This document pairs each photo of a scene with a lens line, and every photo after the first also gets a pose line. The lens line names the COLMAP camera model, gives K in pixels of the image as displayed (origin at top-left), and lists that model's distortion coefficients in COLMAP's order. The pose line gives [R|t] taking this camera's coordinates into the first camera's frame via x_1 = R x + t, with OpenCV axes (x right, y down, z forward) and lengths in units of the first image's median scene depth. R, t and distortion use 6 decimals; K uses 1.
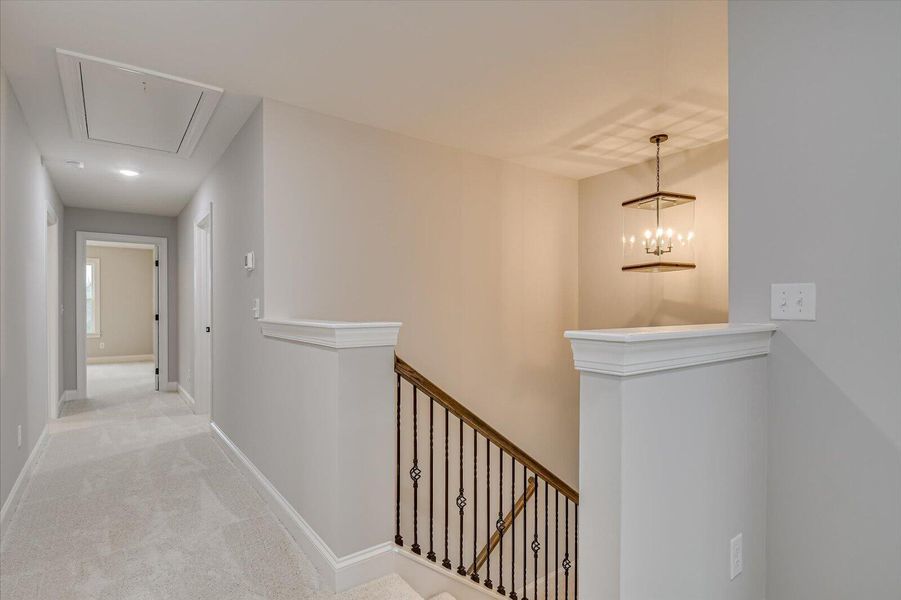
lens RADIAL K [[474.3, 0, 451.7], [0, 474.3, 311.7], [0, 0, 1]] dist [0.000489, -0.000145]
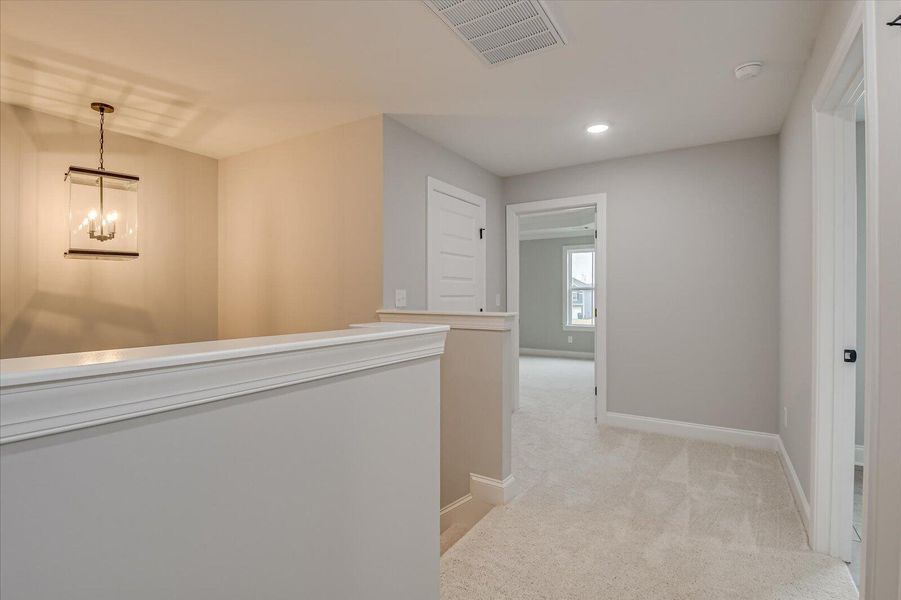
lens RADIAL K [[431.7, 0, 443.8], [0, 431.7, 300.7], [0, 0, 1]] dist [0.000263, -0.001028]
pose [[-0.363312, -0.012293, 0.931586, -0.536588], [0.006642, 0.999853, 0.015784, -0.017983], [-0.931644, 0.011922, -0.363177, 0.707715]]
